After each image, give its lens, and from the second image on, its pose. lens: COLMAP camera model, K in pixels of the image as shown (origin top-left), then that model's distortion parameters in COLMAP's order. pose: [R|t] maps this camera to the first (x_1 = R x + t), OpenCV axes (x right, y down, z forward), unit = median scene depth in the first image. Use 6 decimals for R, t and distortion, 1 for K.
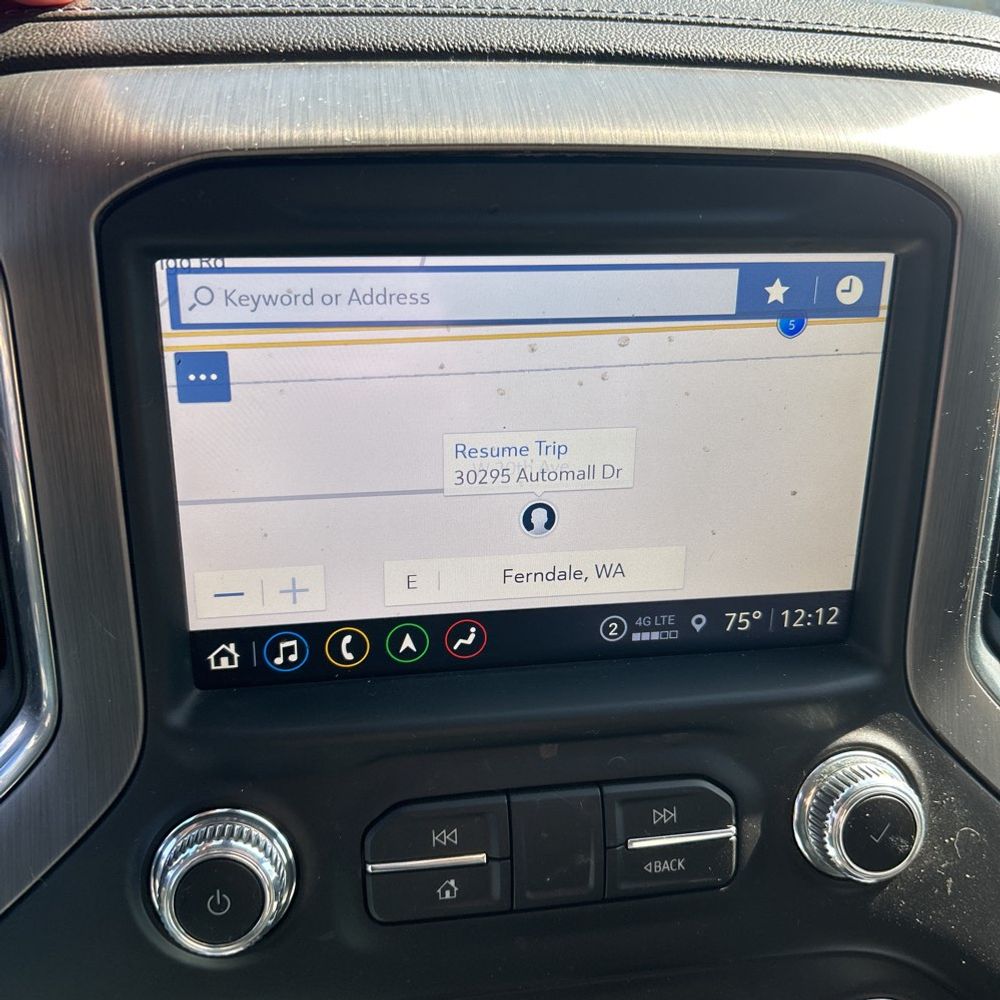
lens RADIAL K [[1076.2, 0, 483.9], [0, 1076.2, 527.1], [0, 0, 1]] dist [0.016023, -0.014023]
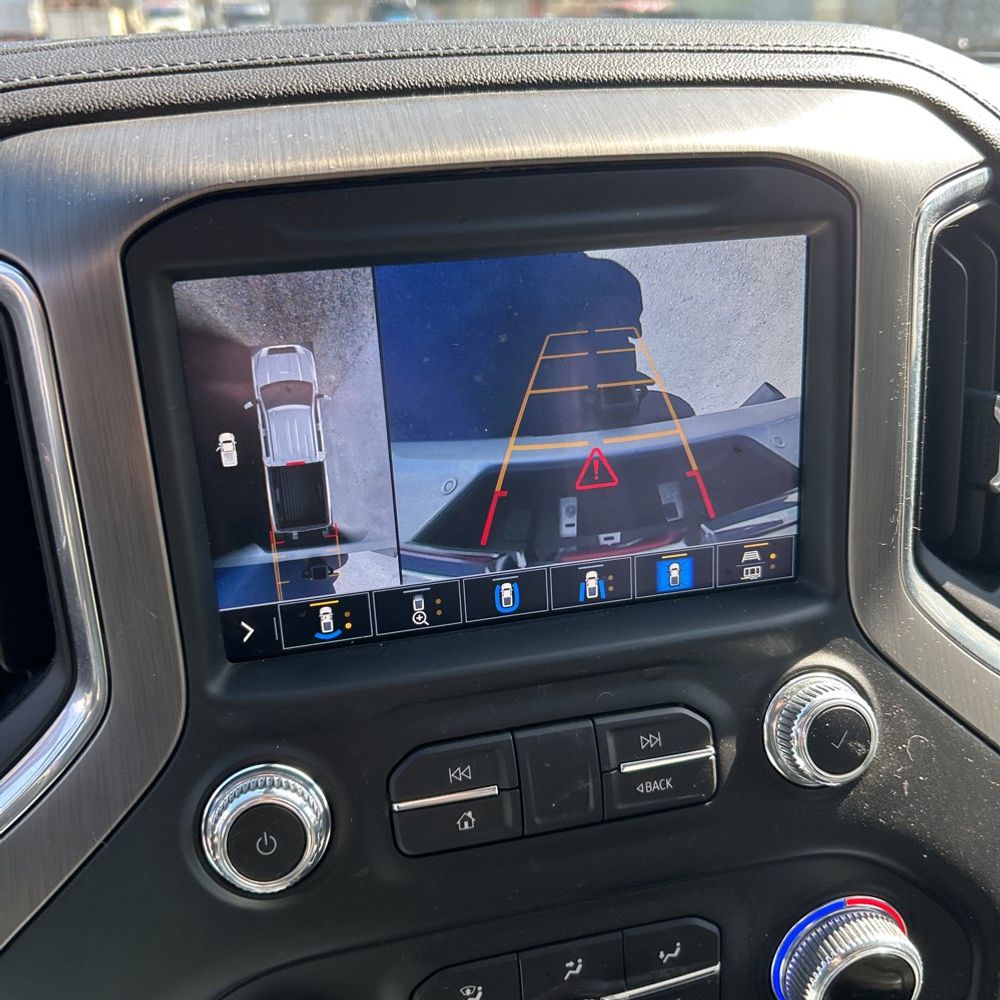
lens RADIAL K [[1076.2, 0, 483.9], [0, 1076.2, 527.1], [0, 0, 1]] dist [0.016023, -0.014023]
pose [[0.996236, -0.078944, 0.035811, -0.031076], [0.079999, 0.996371, -0.029055, 0.064780], [-0.033387, 0.031811, 0.998936, -0.136479]]
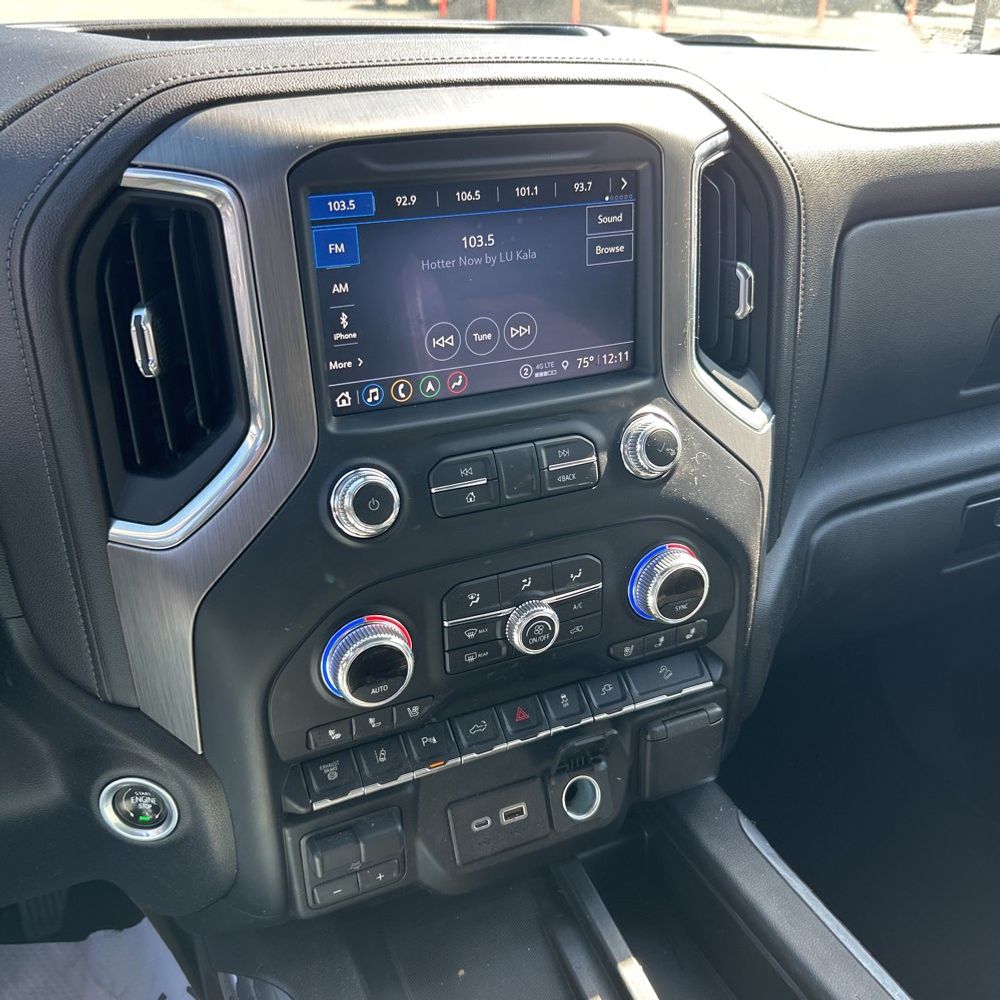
lens RADIAL K [[1003.8, 0, 500.0], [0, 1003.8, 500.0], [0, 0, 1]] dist [0.271729, -0.797535]
pose [[0.964834, -0.136678, 0.224532, -0.415916], [0.131647, 0.990595, 0.037302, 0.277991], [-0.227518, -0.006431, 0.973753, -0.900534]]
